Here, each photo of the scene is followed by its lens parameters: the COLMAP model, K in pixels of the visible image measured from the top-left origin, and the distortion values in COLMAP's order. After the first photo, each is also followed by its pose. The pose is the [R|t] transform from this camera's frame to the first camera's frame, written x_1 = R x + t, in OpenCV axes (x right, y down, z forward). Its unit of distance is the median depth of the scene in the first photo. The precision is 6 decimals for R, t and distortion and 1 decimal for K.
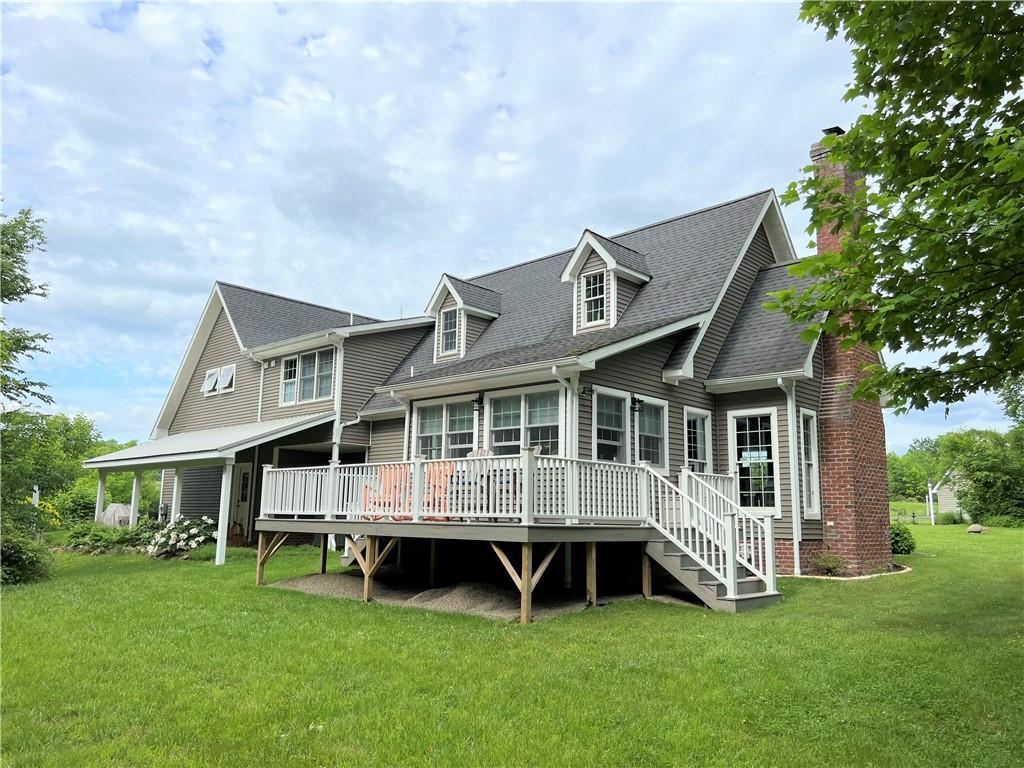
lens RADIAL K [[773.8, 0, 512.0], [0, 773.8, 384.0], [0, 0, 1]] dist [-0.000511, 0.000220]
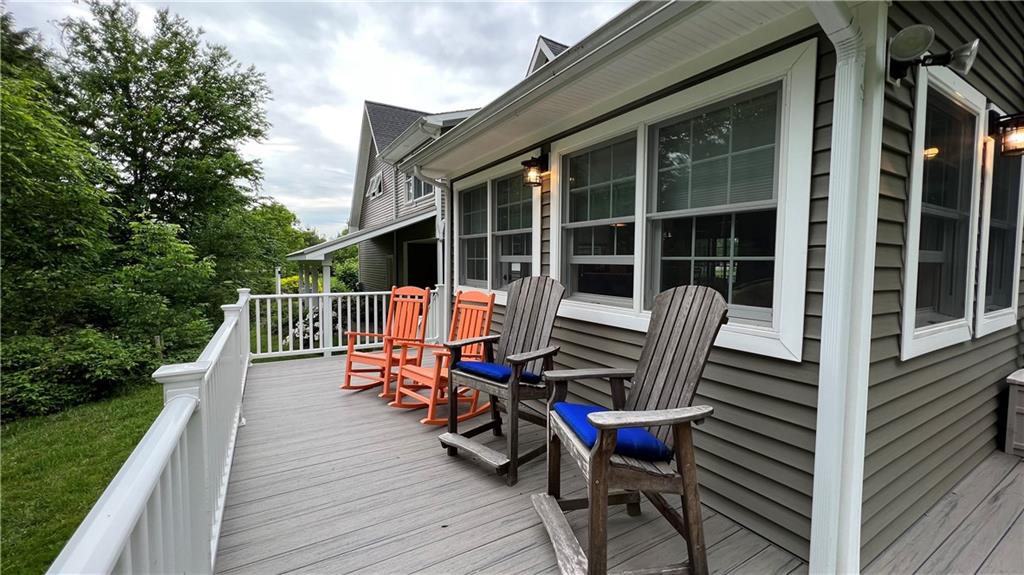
lens RADIAL K [[408.7, 0, 512.0], [0, 408.7, 287.5], [0, 0, 1]] dist [0.000316, 0.000037]
pose [[0.963783, 0.003988, -0.266656, 0.006014], [0.056739, 0.973930, 0.219640, 0.038844], [0.260580, -0.226815, 0.938431, 0.750175]]
